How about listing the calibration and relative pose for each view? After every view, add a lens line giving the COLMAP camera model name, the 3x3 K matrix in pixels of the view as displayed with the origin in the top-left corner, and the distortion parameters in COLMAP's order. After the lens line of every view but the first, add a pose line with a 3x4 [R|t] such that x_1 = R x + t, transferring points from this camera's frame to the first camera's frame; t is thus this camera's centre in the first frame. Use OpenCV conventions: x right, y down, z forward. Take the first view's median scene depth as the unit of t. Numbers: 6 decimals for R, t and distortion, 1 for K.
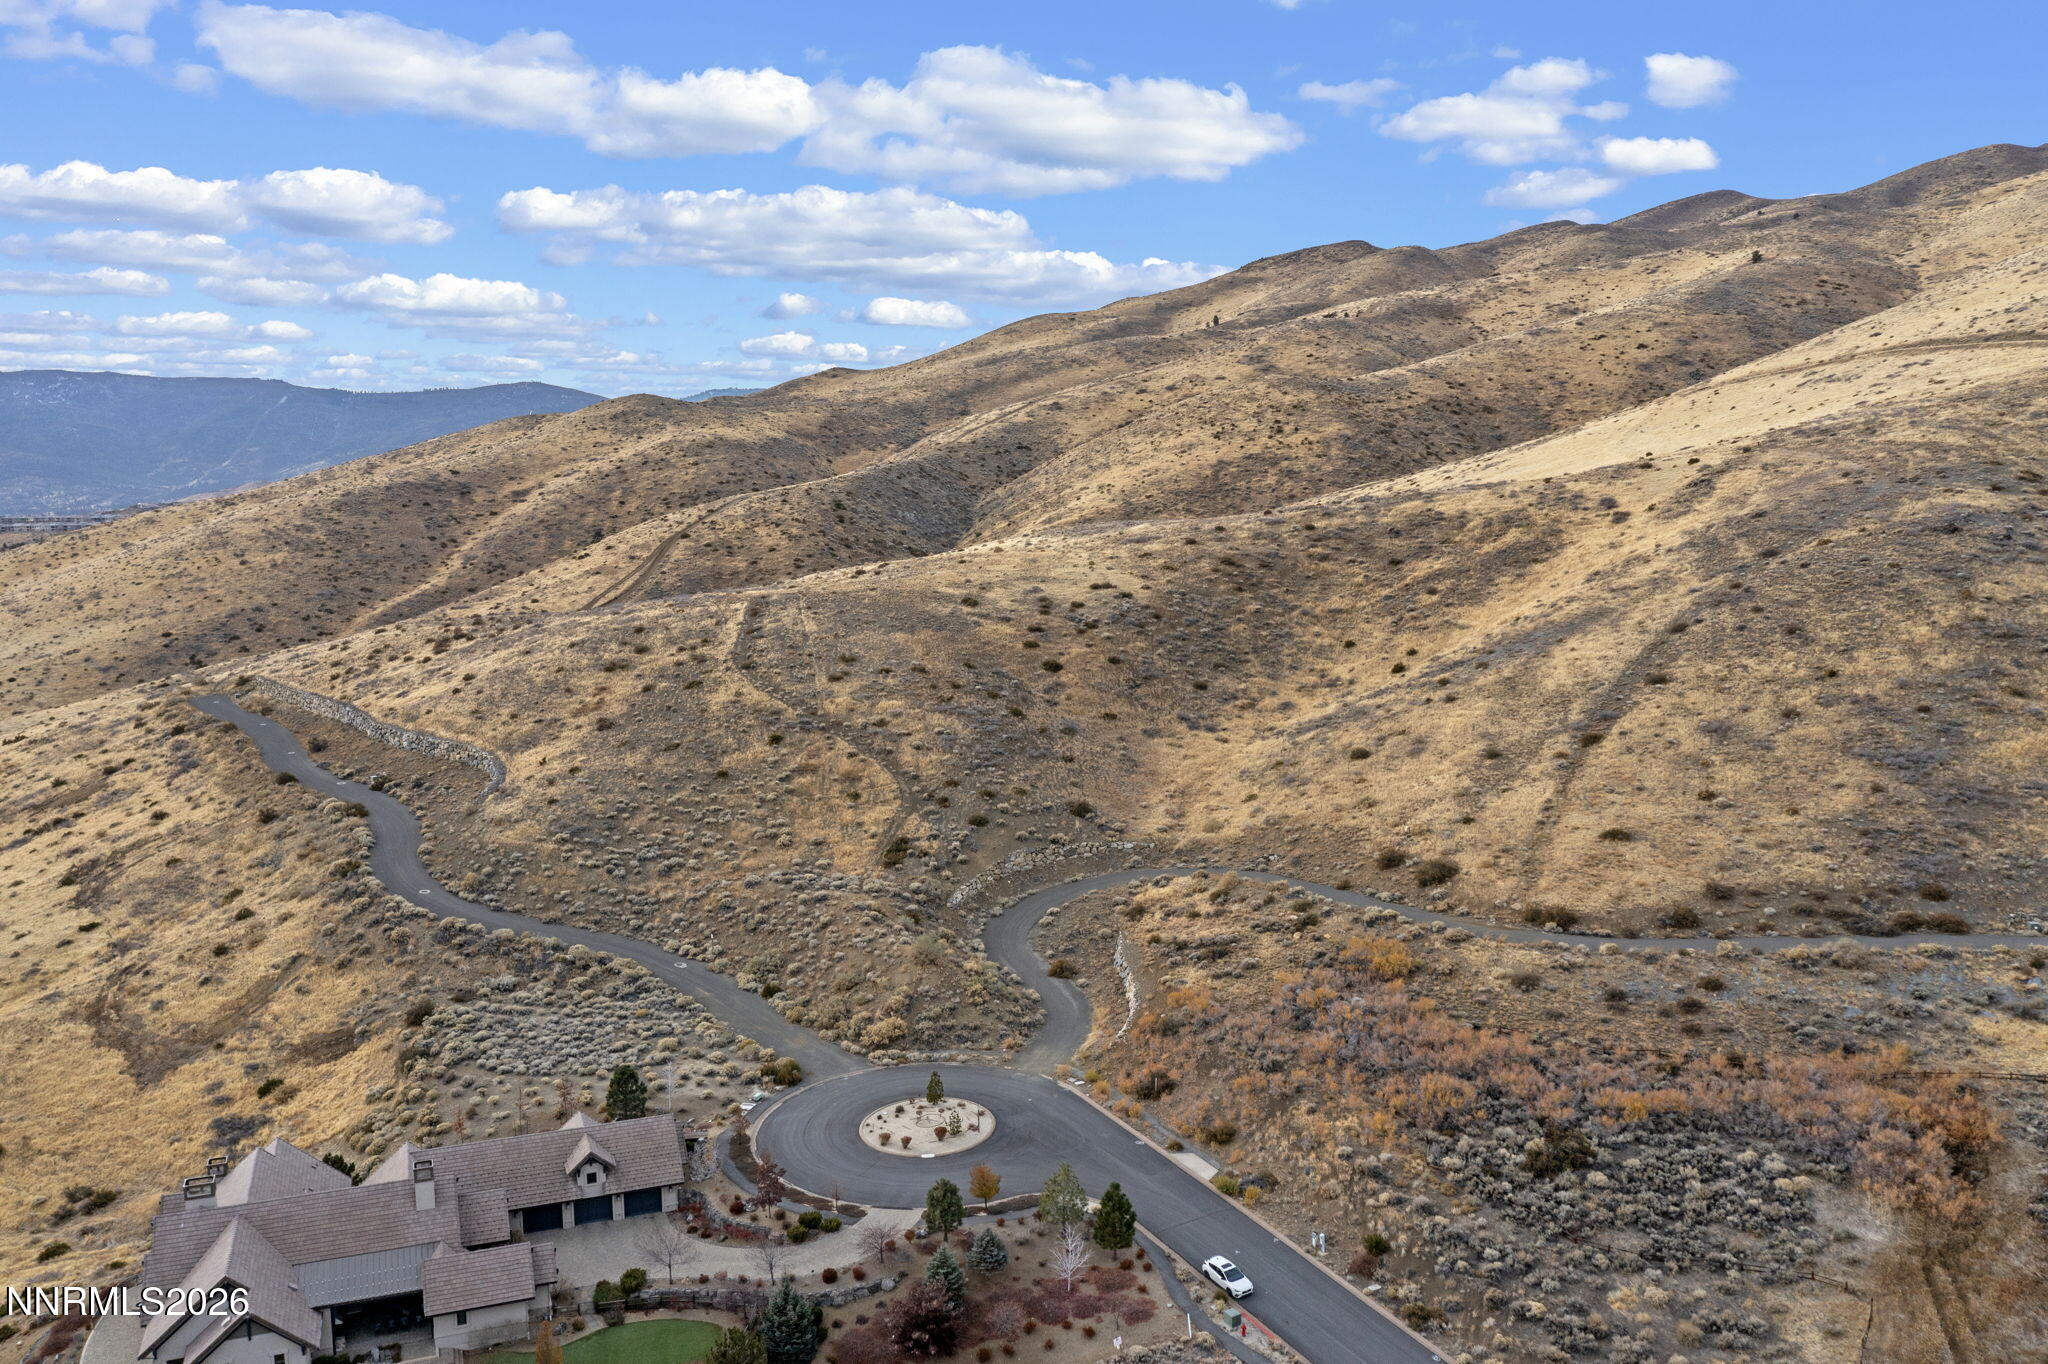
lens RADIAL K [[1619.3, 0, 1023.4], [0, 1619.3, 655.8], [0, 0, 1]] dist [-0.015458, 0.007936]
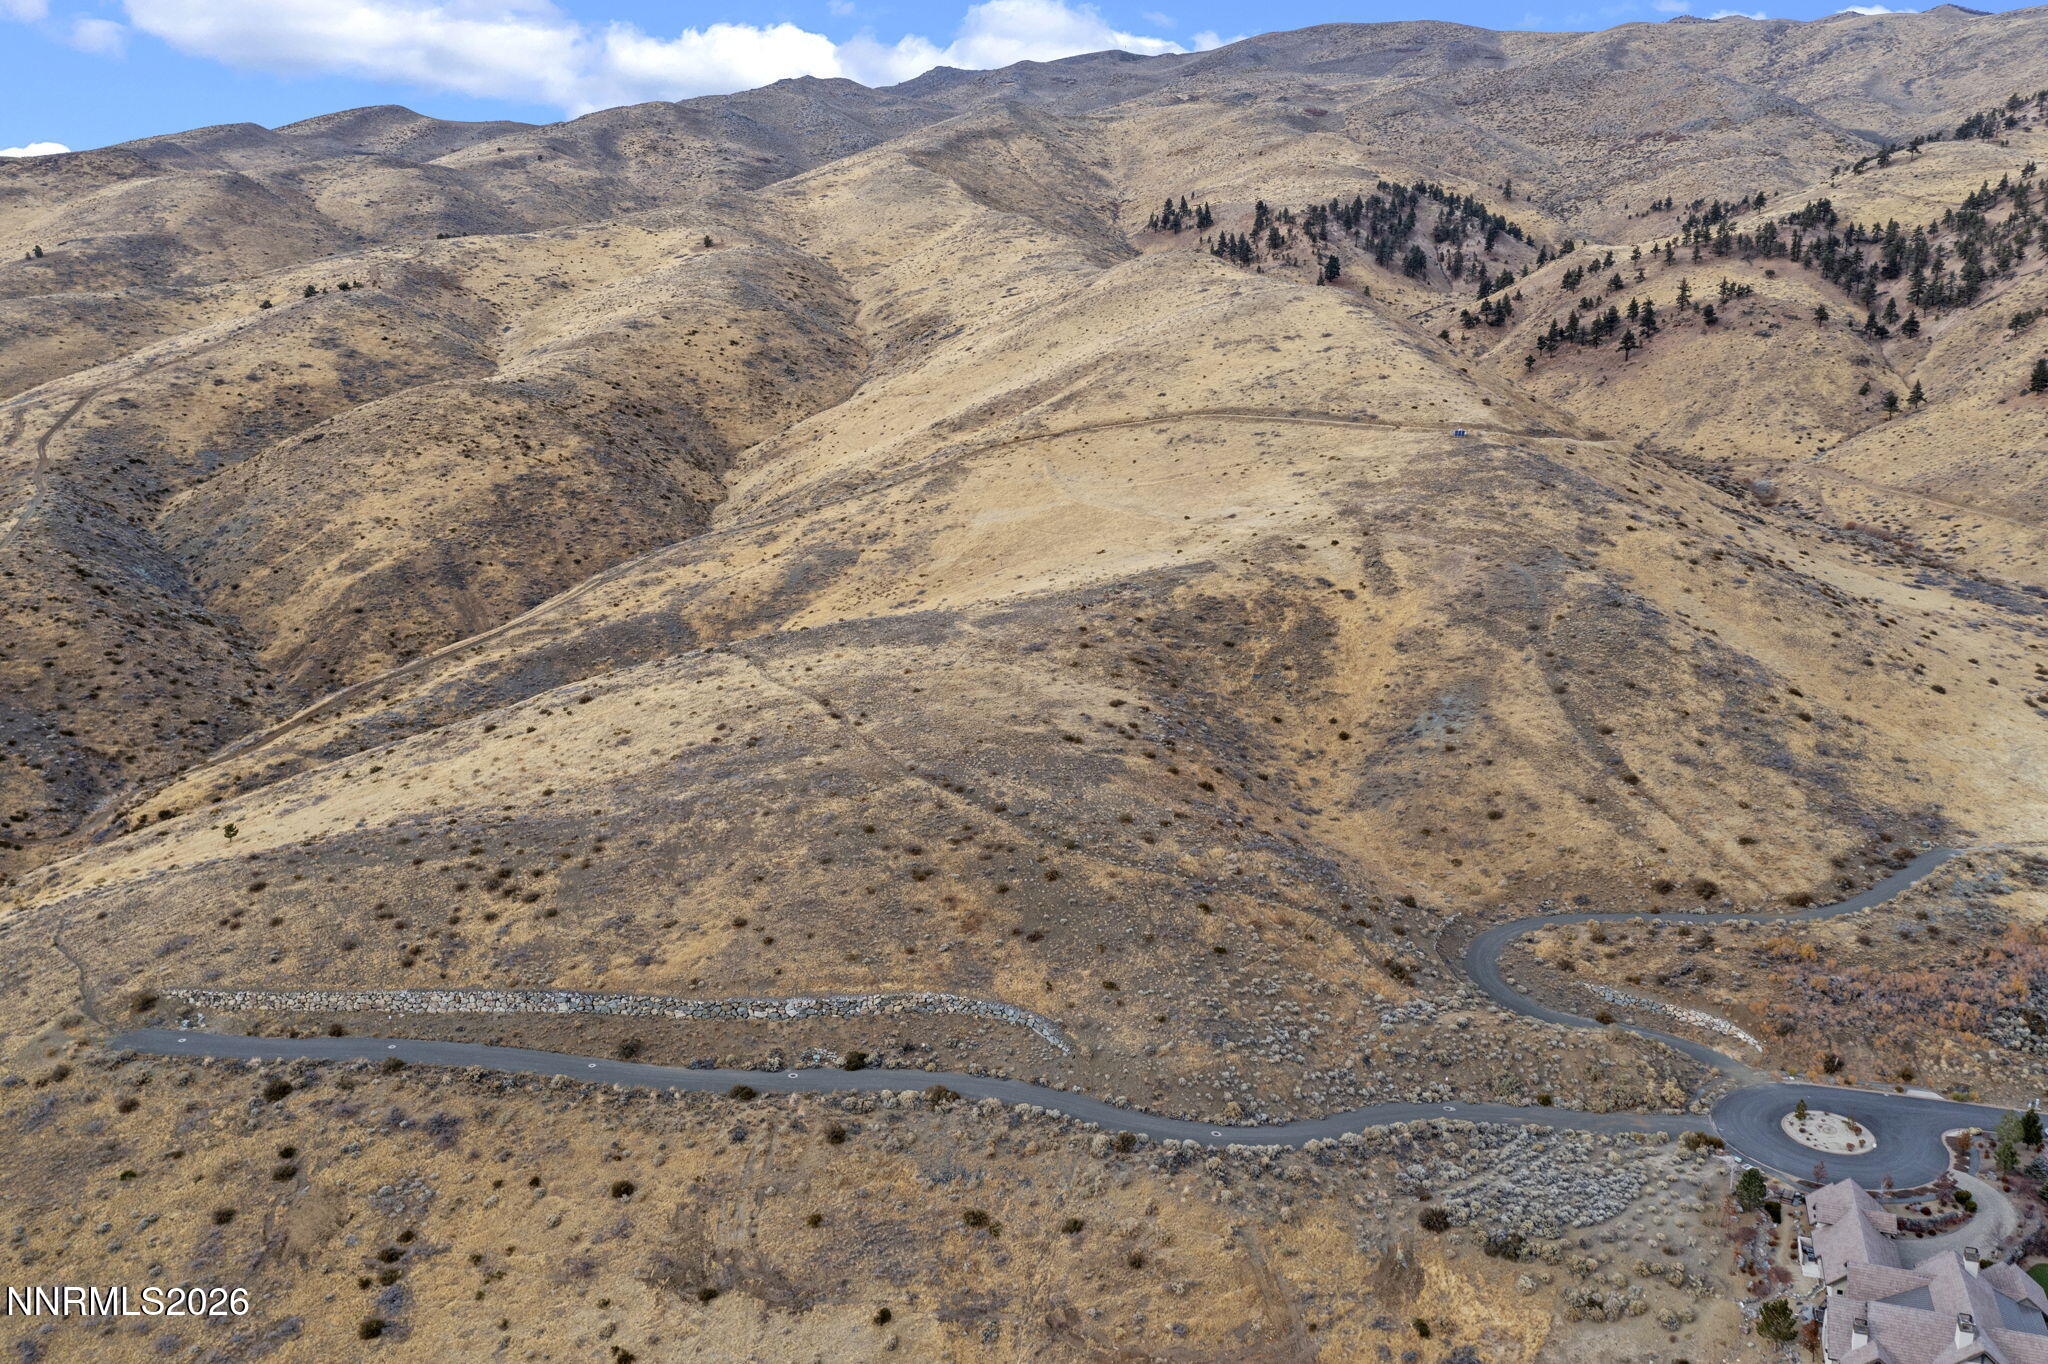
lens RADIAL K [[1615.3, 0, 1025.3], [0, 1615.3, 667.4], [0, 0, 1]] dist [-0.016147, 0.008447]
pose [[0.662713, -0.146664, 0.734371, -0.900976], [0.089352, 0.989115, 0.116906, -0.223726], [-0.743524, -0.011857, 0.668604, 0.287999]]
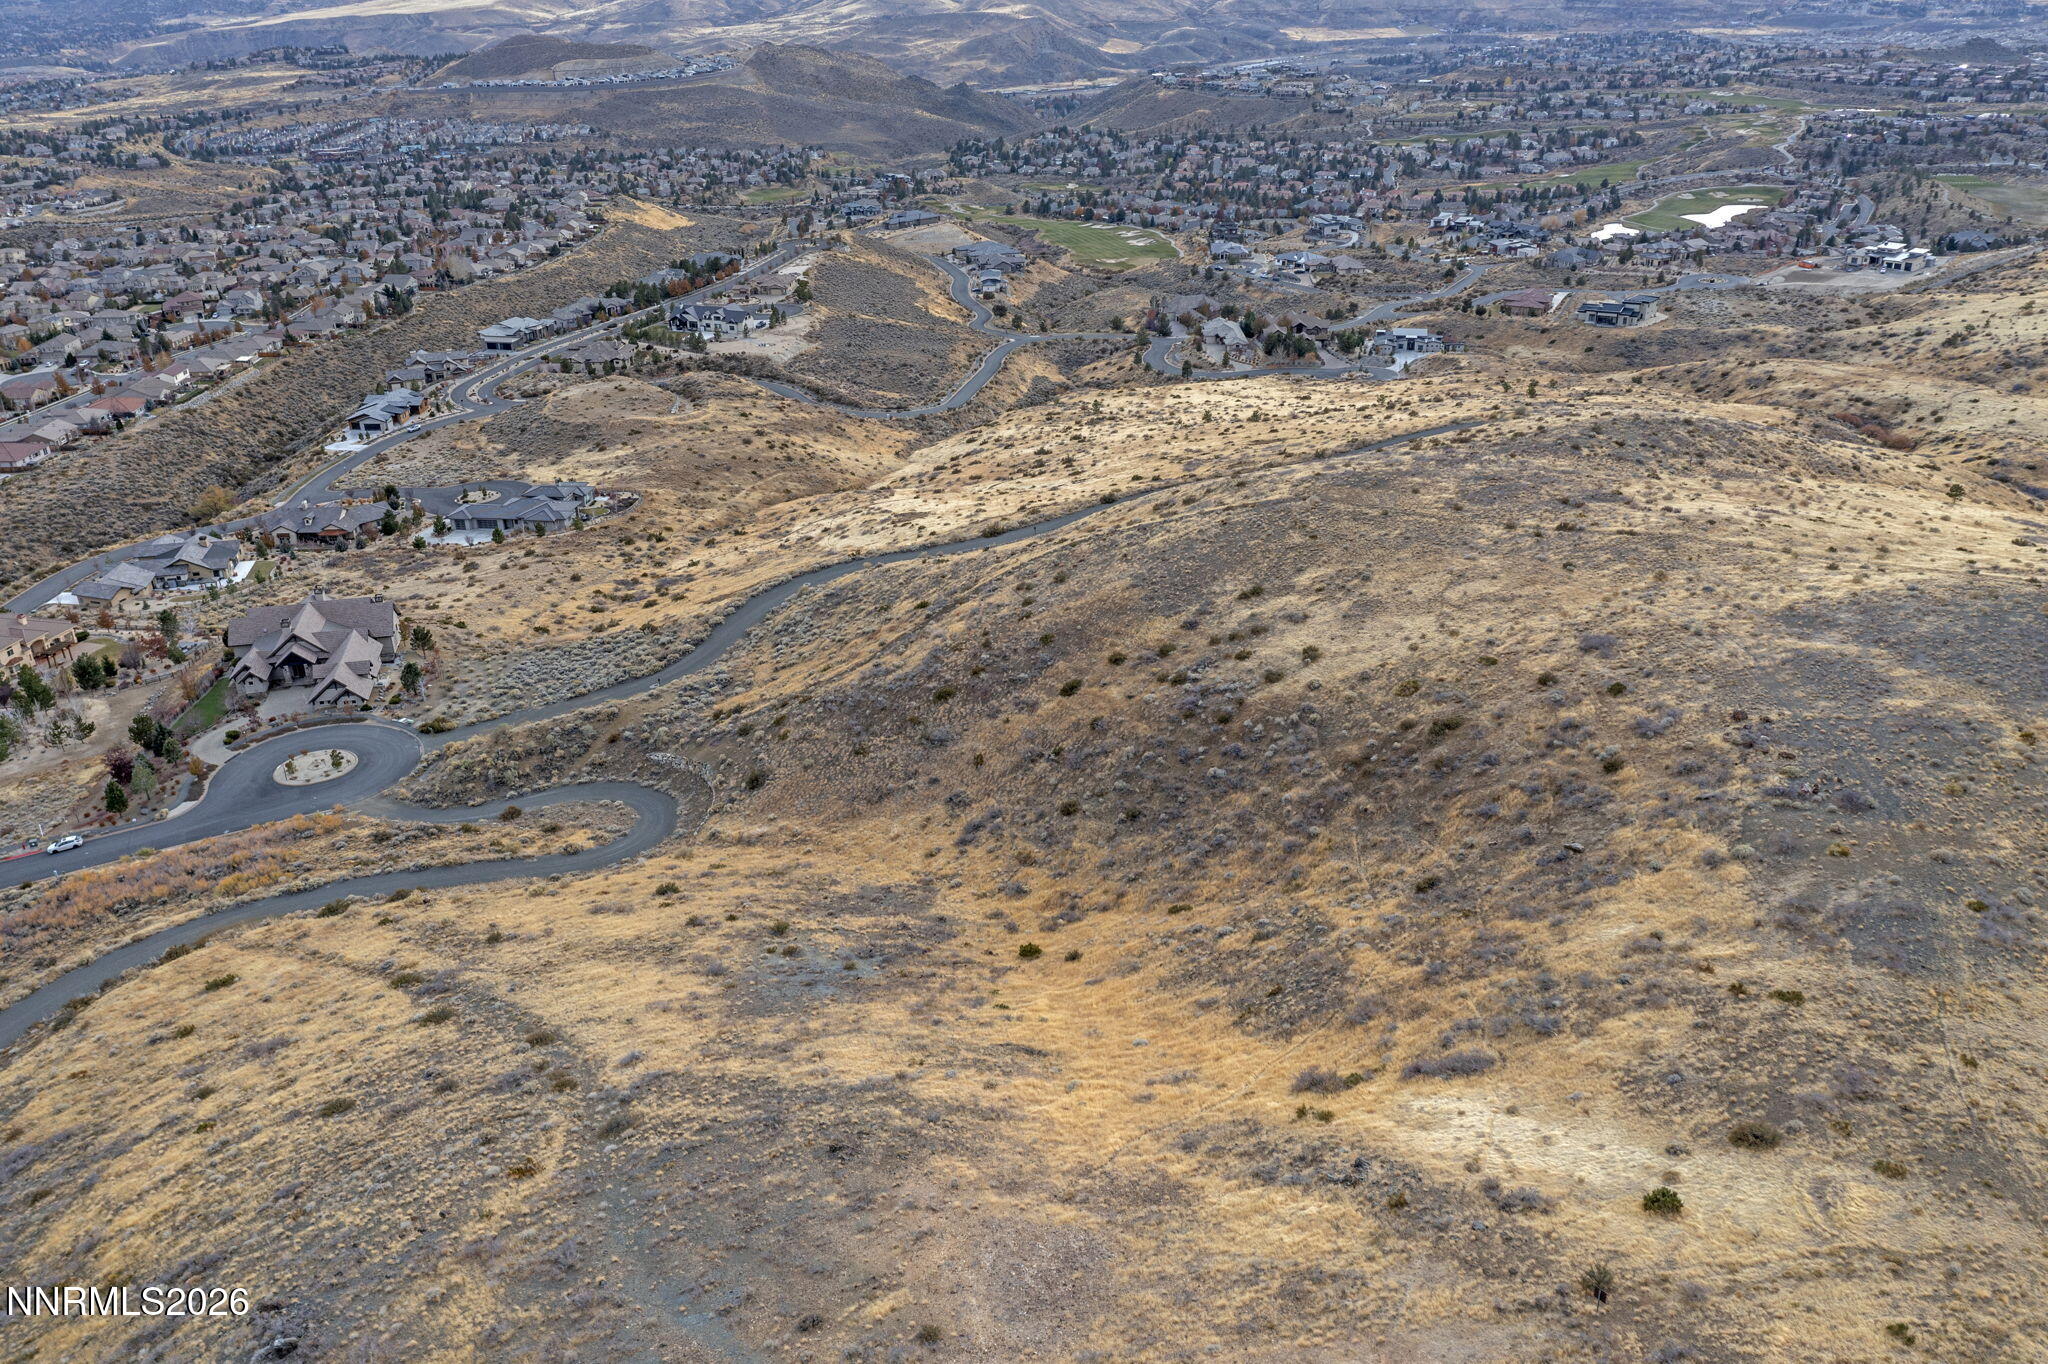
lens RADIAL K [[1581.6, 0, 1024.0], [0, 1581.6, 682.0], [0, 0, 1]] dist [0.011449, 0.007476]
pose [[-0.155977, 0.431114, -0.888714, 0.684829], [-0.097046, 0.888684, 0.448132, -0.329910], [0.982982, 0.156144, -0.096776, 1.010252]]
